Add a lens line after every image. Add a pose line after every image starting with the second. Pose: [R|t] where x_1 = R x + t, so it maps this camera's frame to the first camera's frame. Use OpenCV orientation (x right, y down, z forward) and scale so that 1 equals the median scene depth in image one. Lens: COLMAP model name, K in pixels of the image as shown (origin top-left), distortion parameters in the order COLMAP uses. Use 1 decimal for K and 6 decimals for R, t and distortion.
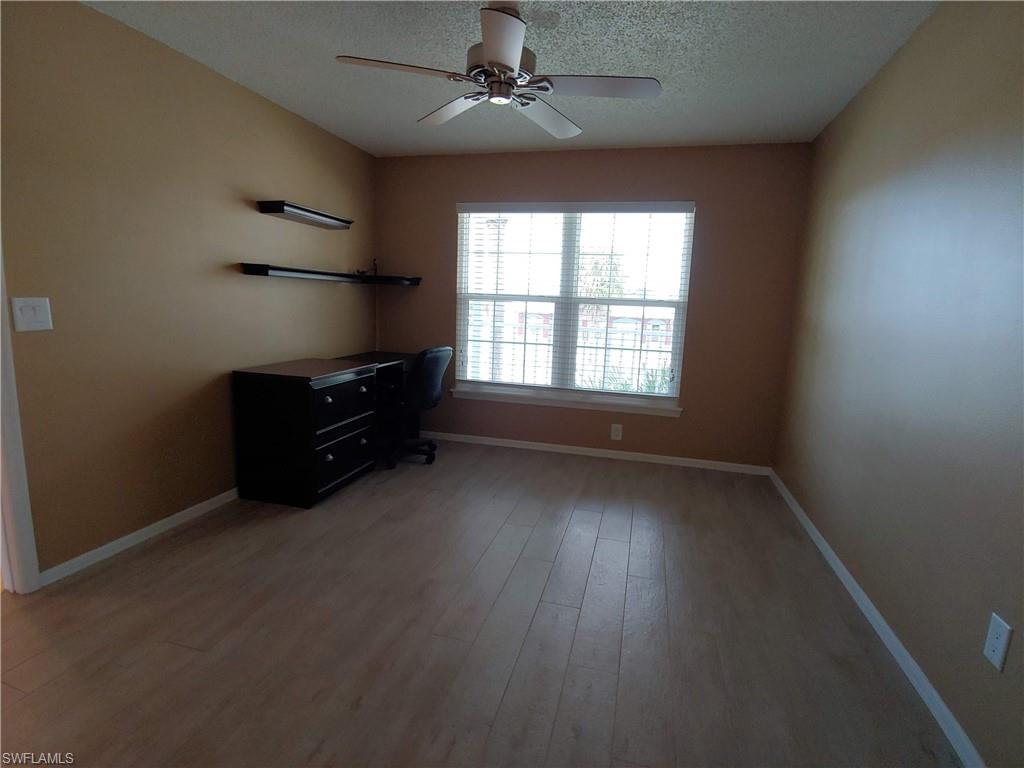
lens RADIAL K [[517.8, 0, 511.1], [0, 517.8, 386.3], [0, 0, 1]] dist [-0.022696, -0.005726]
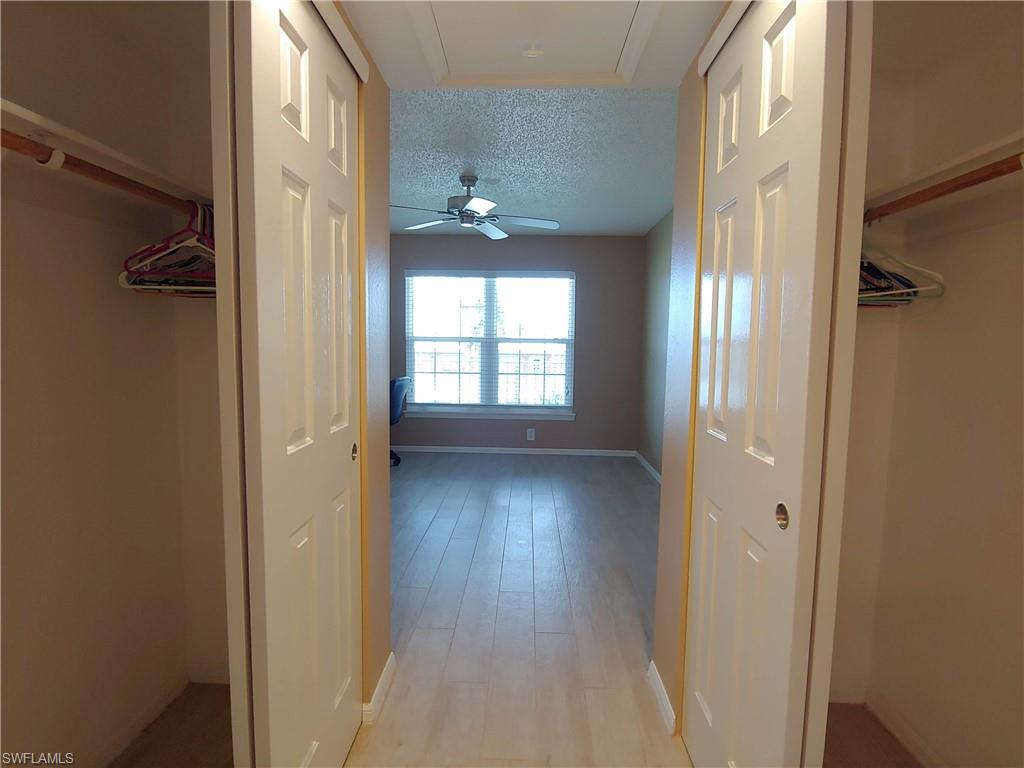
lens RADIAL K [[517.8, 0, 512.5], [0, 517.8, 381.7], [0, 0, 1]] dist [-0.022696, -0.005726]
pose [[0.973534, -0.040809, 0.224870, -0.145883], [0.059007, 0.995451, -0.074806, 0.048973], [-0.220794, 0.086095, 0.971513, -0.335360]]
